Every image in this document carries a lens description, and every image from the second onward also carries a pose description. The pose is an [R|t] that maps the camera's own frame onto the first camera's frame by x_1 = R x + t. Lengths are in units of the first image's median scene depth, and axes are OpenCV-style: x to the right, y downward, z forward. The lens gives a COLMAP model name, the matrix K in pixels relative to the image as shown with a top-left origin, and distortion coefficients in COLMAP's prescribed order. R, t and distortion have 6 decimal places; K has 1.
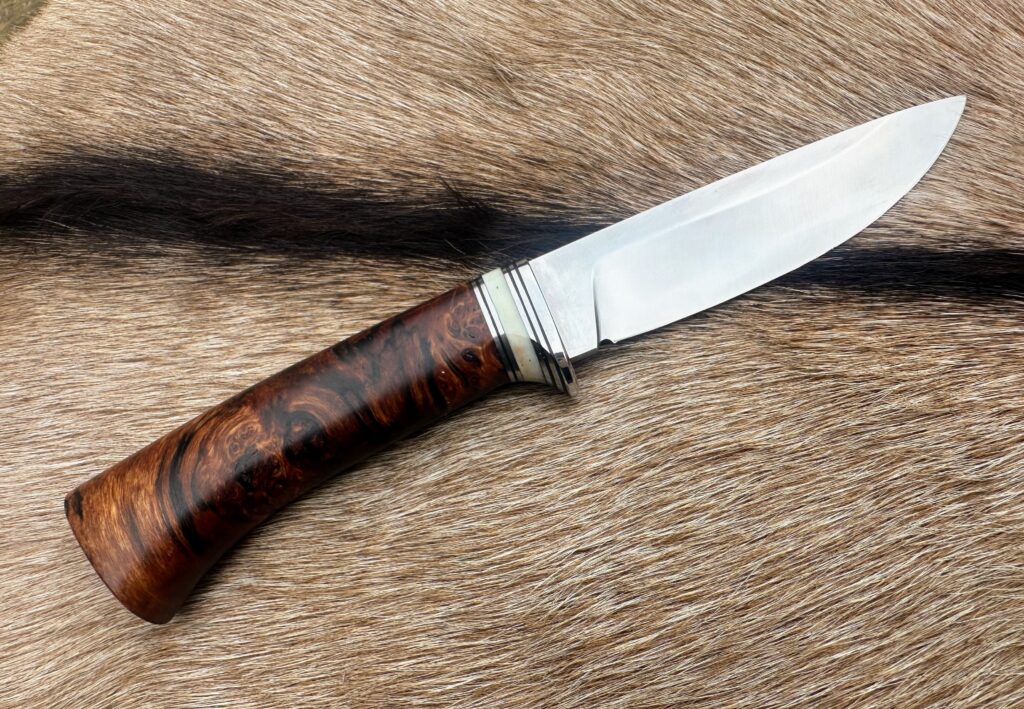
lens RADIAL K [[704.4, 0, 522.5], [0, 704.4, 323.8], [0, 0, 1]] dist [-0.004804, -0.000243]
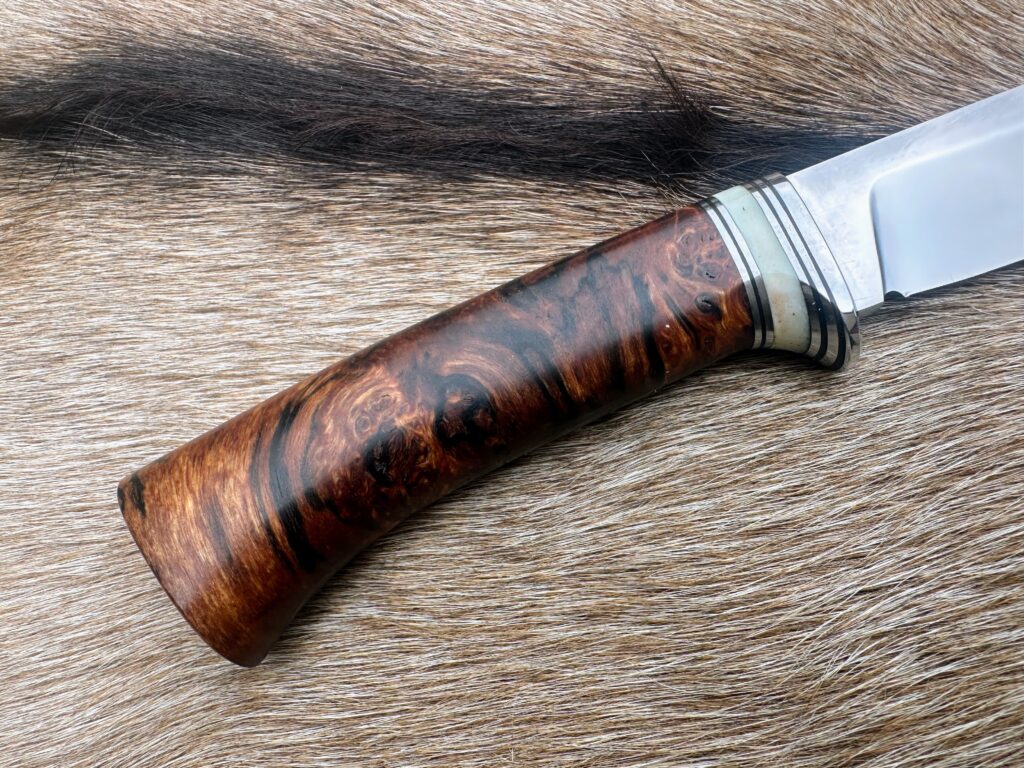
lens RADIAL K [[702.2, 0, 512.0], [0, 702.2, 384.0], [0, 0, 1]] dist [-0.005989, -0.001667]
pose [[0.999119, 0.038907, -0.015754, -0.243364], [-0.038216, 0.998384, 0.042062, 0.098924], [0.017365, -0.041423, 0.998991, 0.298853]]
